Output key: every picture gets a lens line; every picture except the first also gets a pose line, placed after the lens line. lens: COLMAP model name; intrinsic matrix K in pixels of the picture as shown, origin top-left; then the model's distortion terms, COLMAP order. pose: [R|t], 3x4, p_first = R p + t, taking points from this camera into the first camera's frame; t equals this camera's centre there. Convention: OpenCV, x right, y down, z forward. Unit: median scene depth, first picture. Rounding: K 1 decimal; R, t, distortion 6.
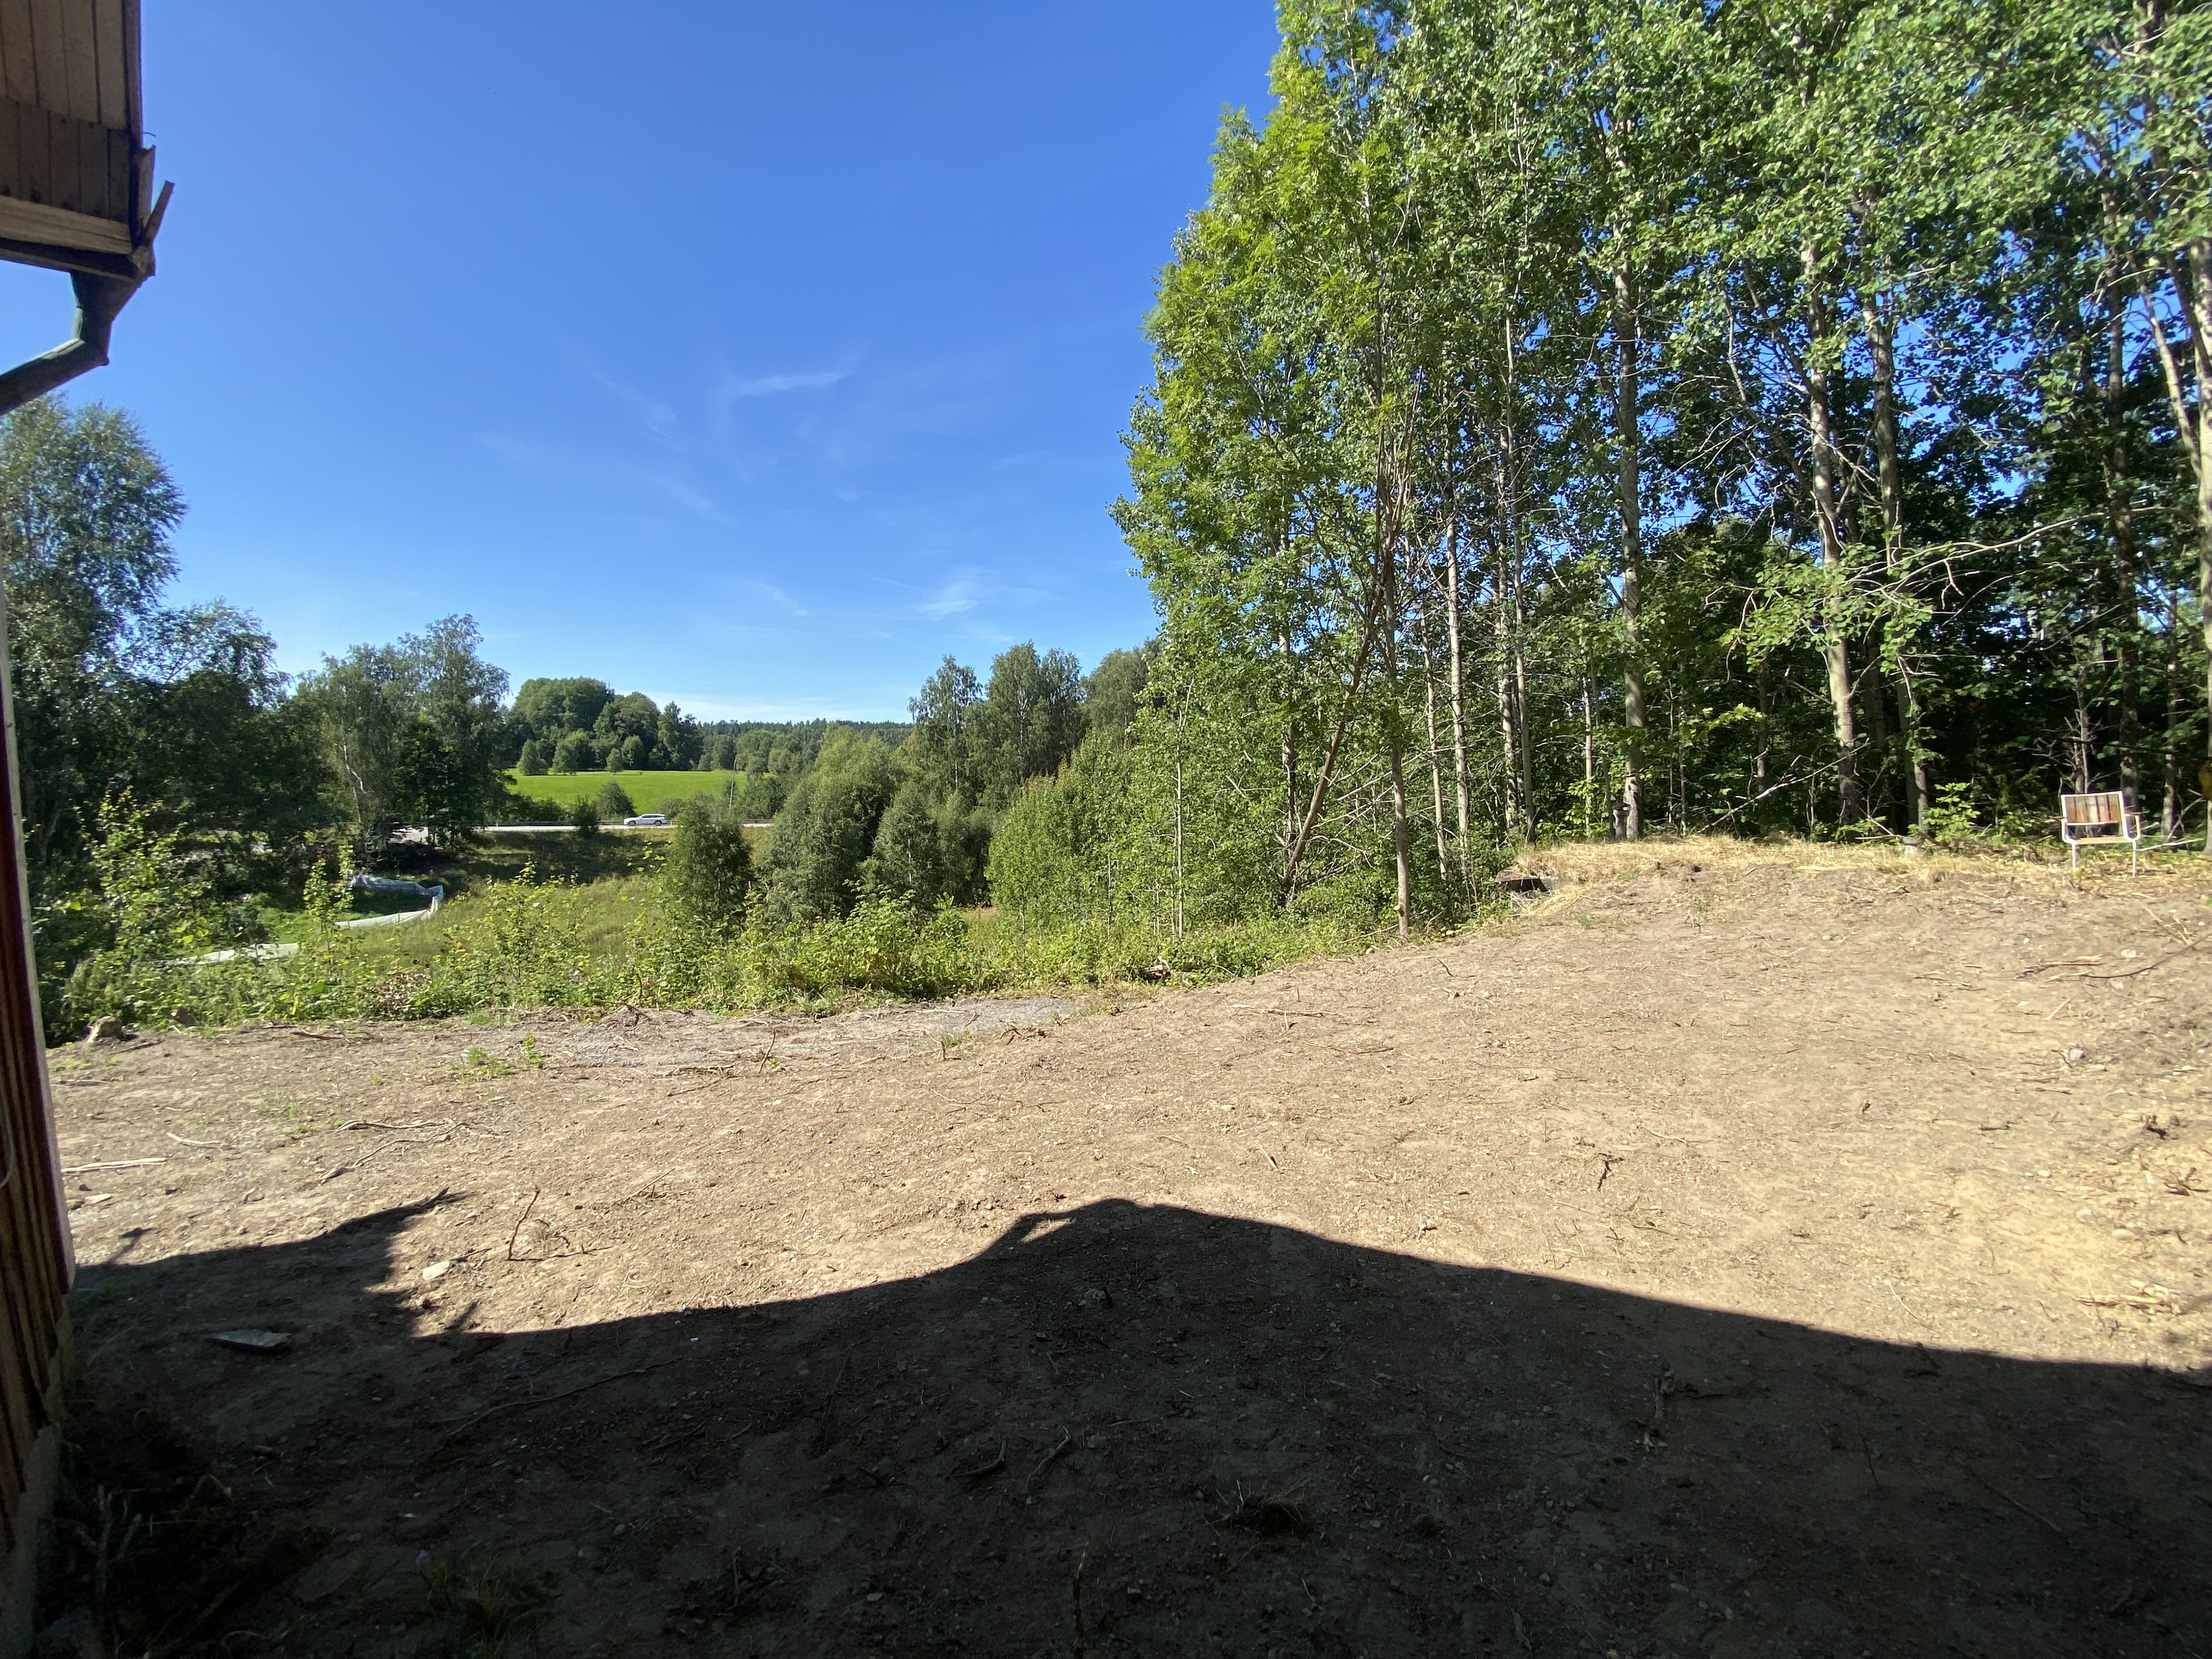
lens RADIAL K [[893.7, 0, 1122.3], [0, 893.7, 833.1], [0, 0, 1]] dist [0.001209, 0.000004]
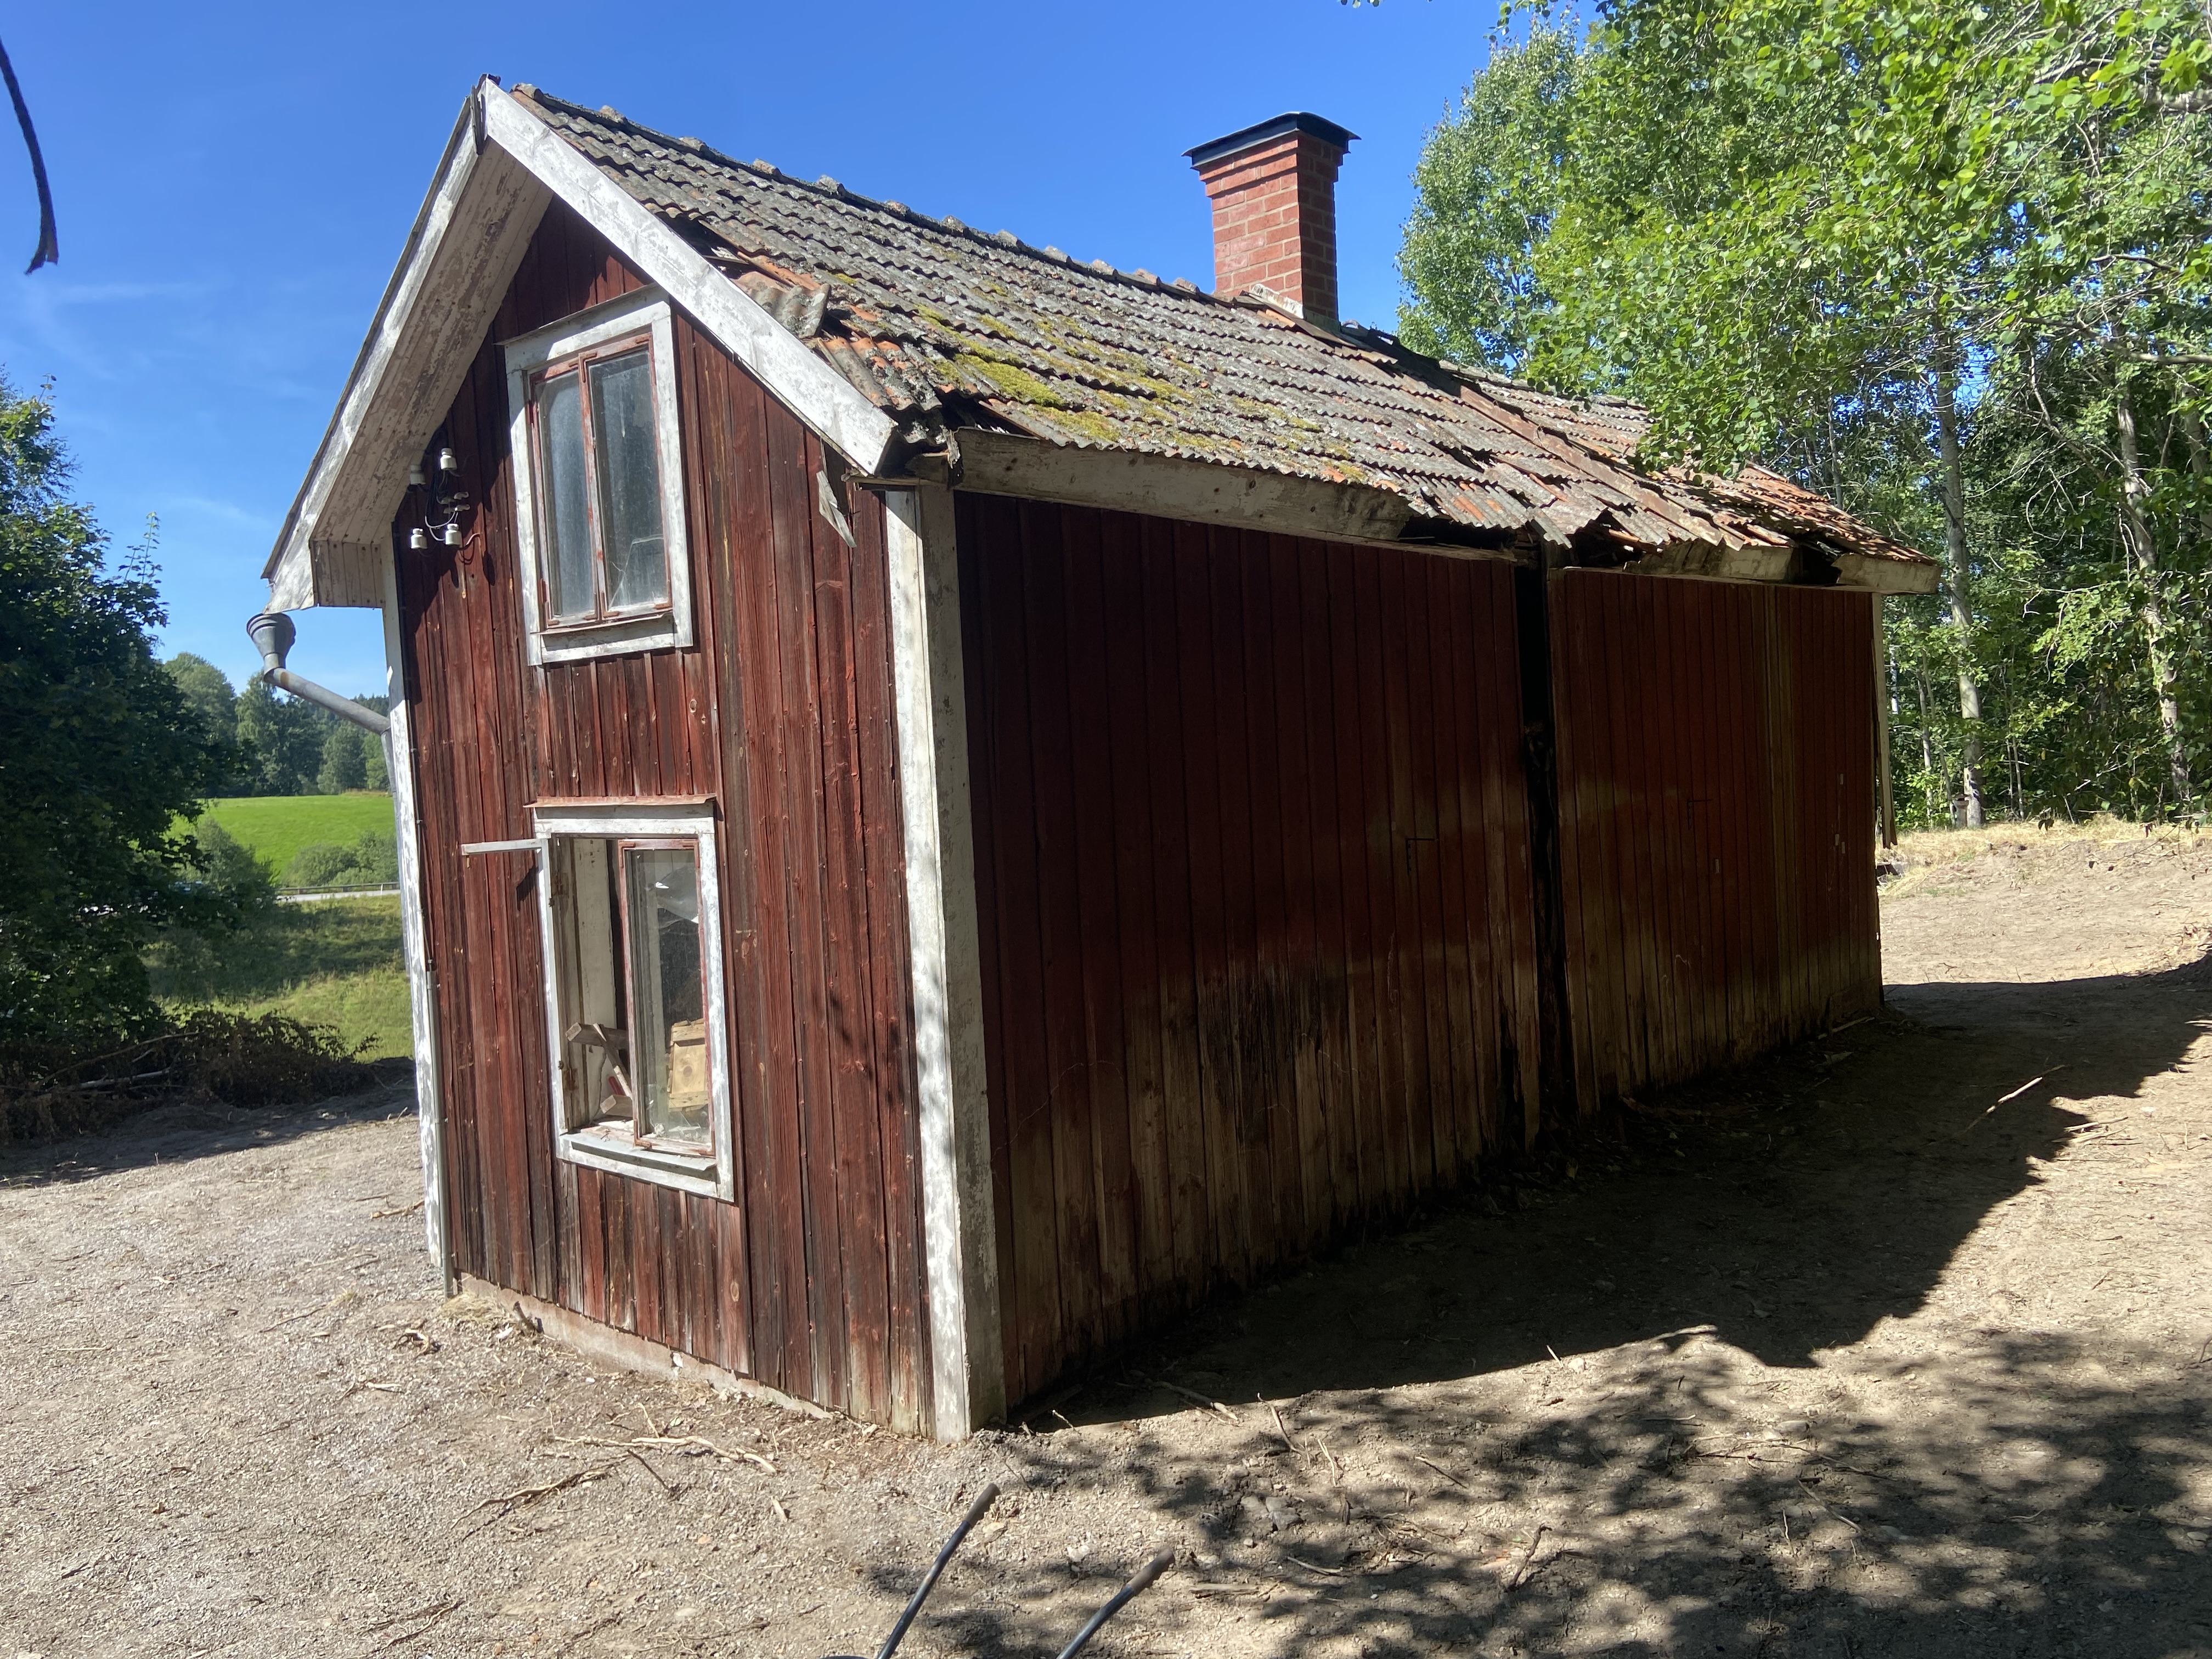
lens RADIAL K [[1659.6, 0, 1099.4], [0, 1659.6, 826.0], [0, 0, 1]] dist [0.075729, -0.063755]
pose [[0.998499, -0.048460, 0.025508, -0.073922], [0.049103, 0.998475, -0.025237, 0.000762], [-0.024246, 0.026452, 0.999356, -0.139804]]
